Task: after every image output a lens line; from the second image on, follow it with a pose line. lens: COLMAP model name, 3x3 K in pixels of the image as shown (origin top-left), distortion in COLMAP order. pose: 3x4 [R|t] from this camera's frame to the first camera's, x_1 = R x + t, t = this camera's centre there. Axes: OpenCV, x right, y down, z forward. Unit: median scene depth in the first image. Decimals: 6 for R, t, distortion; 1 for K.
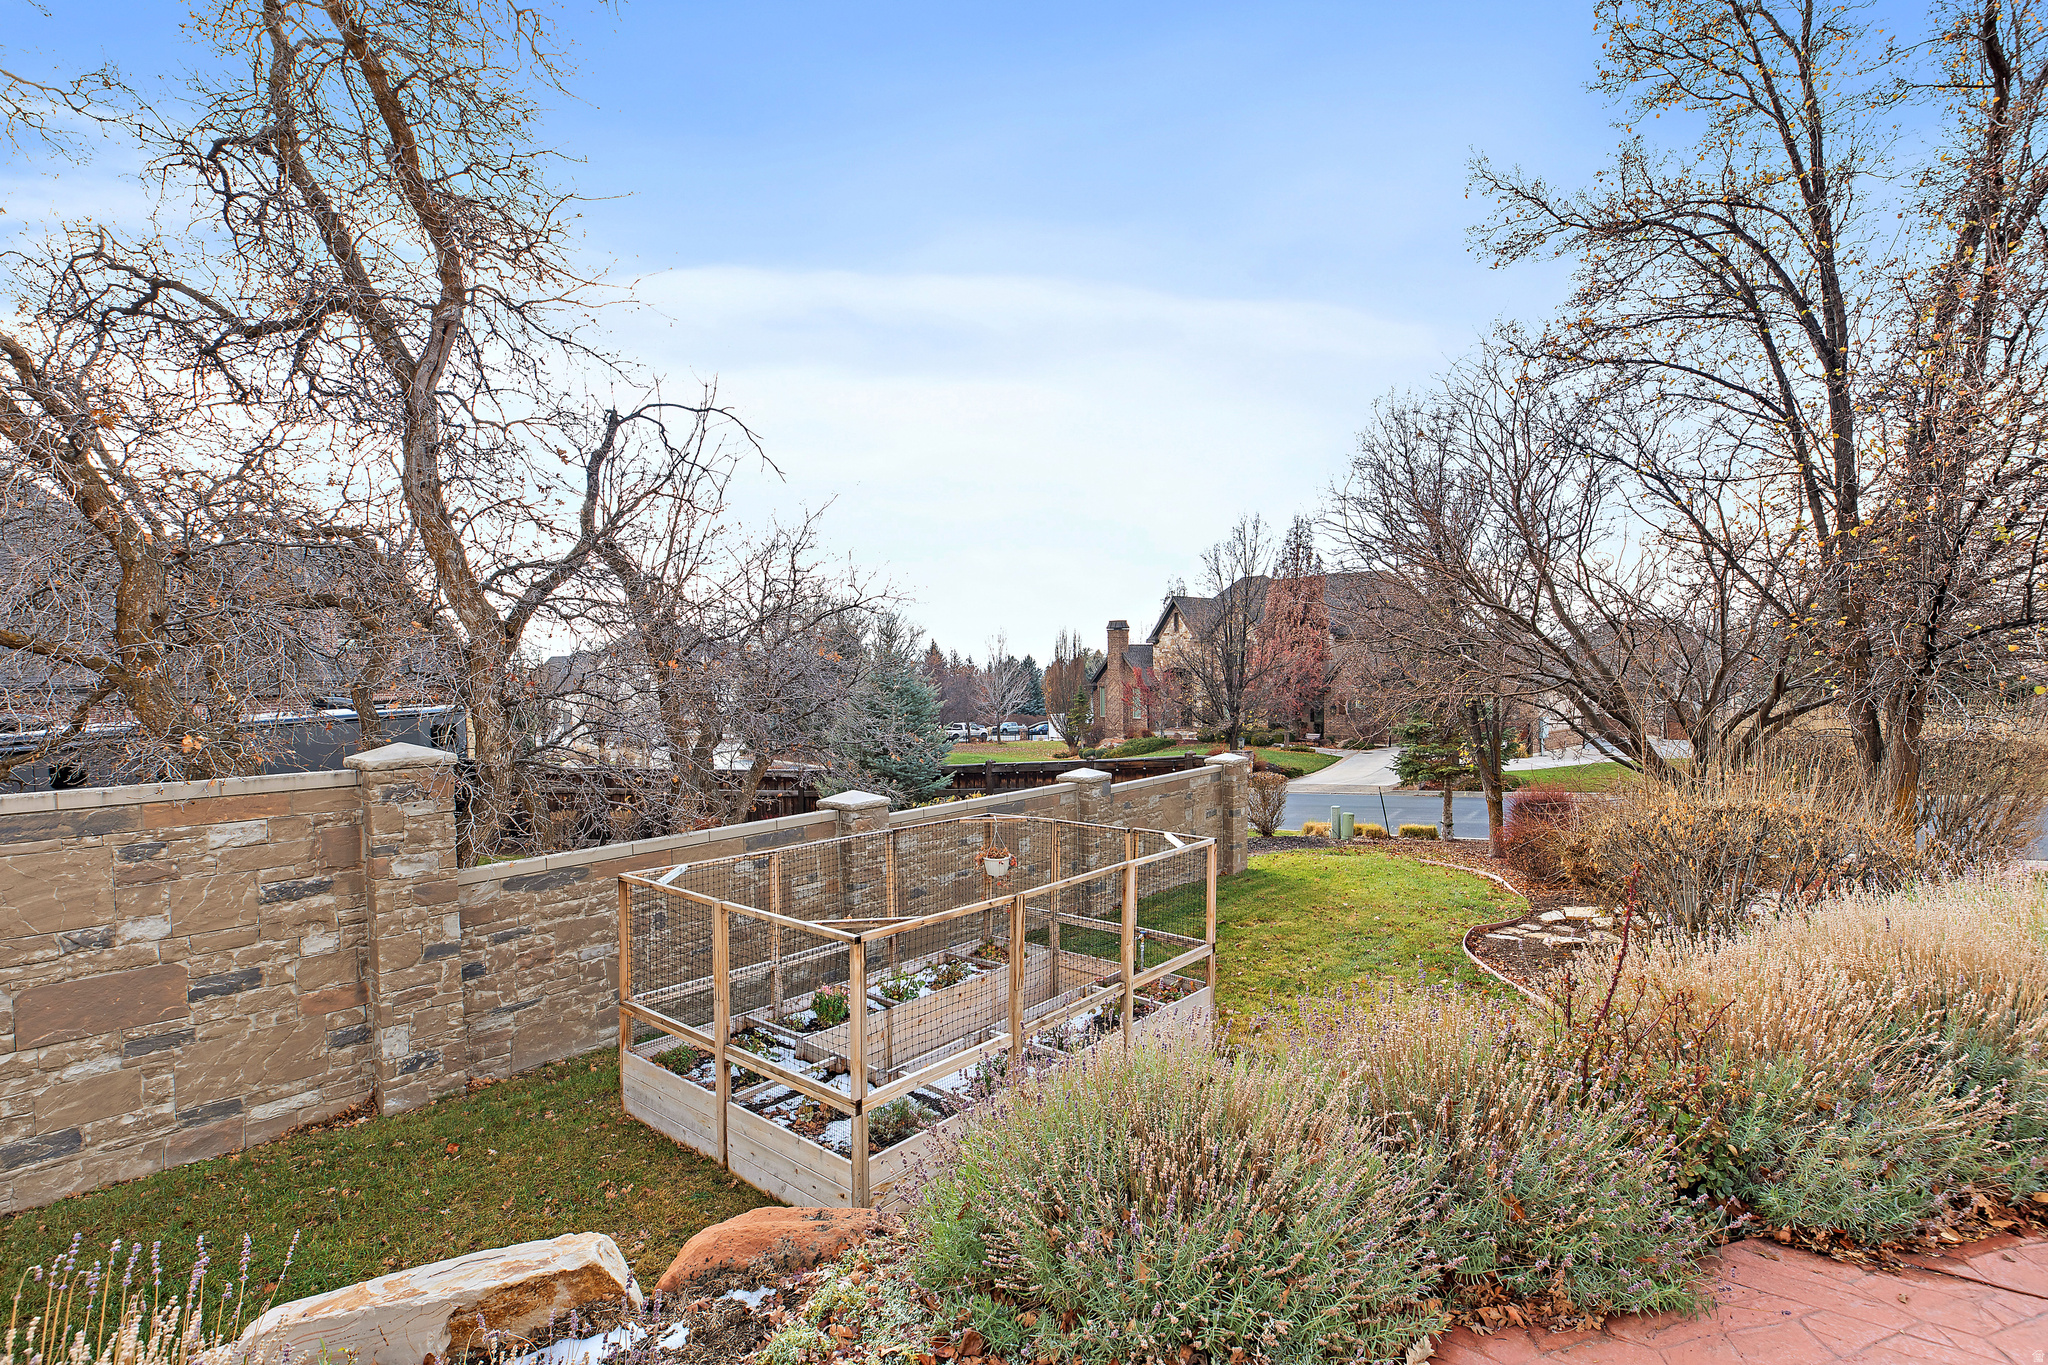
lens RADIAL K [[965.7, 0, 1023.3], [0, 965.7, 680.5], [0, 0, 1]] dist [-0.007589, 0.002600]
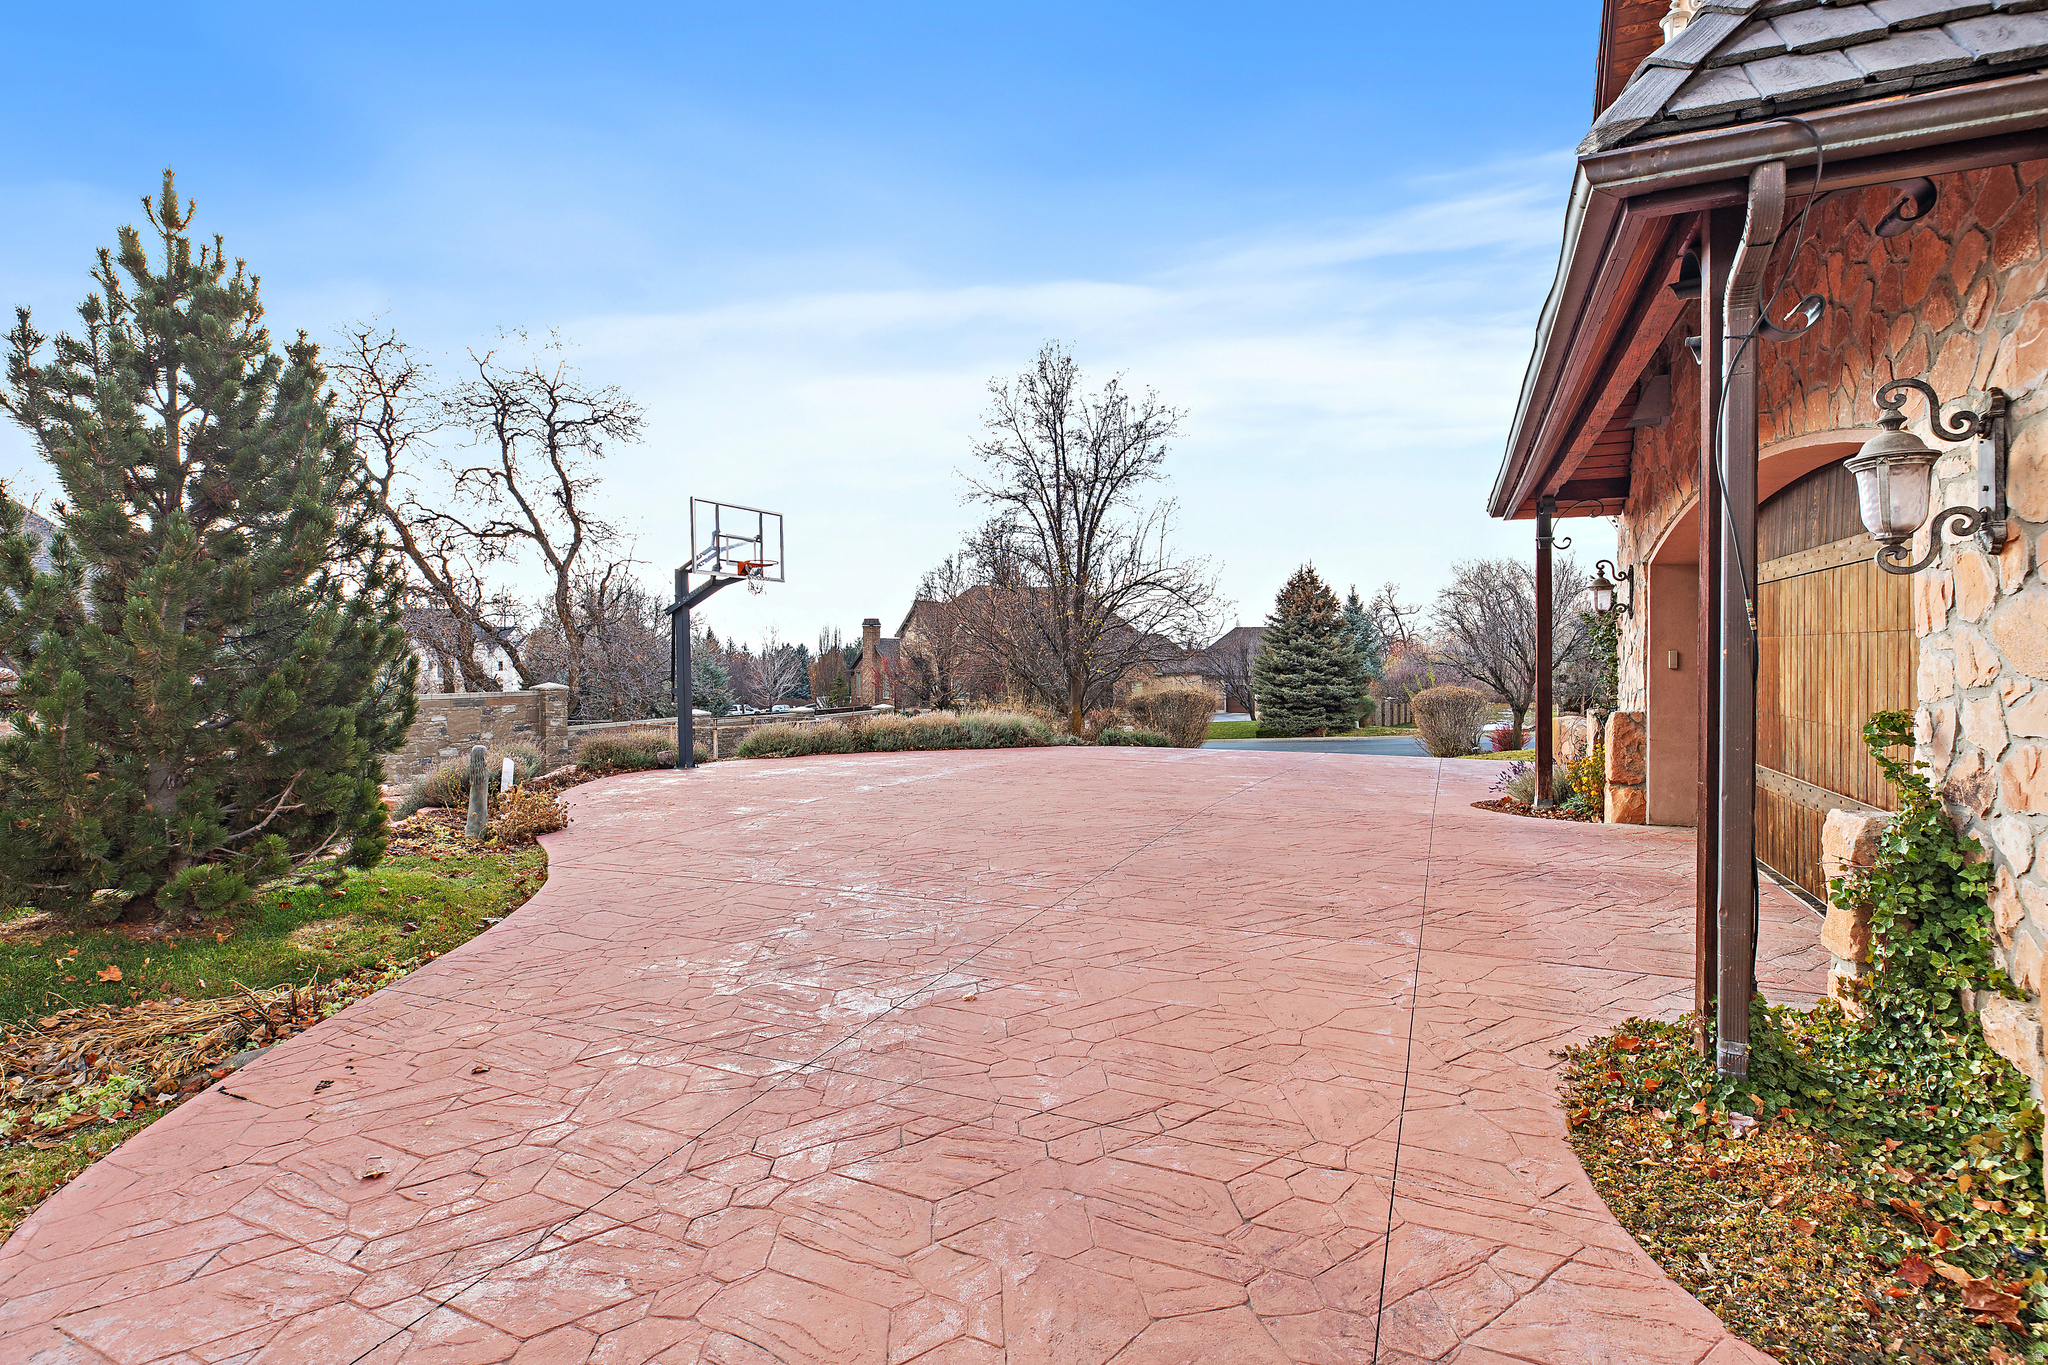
lens RADIAL K [[965.7, 0, 1024.9], [0, 965.7, 675.3], [0, 0, 1]] dist [-0.007589, 0.002600]
pose [[0.973963, 0.013270, 0.226319, 0.010304], [-0.014574, 0.999885, 0.004095, 0.002077], [-0.226239, -0.007287, 0.974045, -0.224804]]
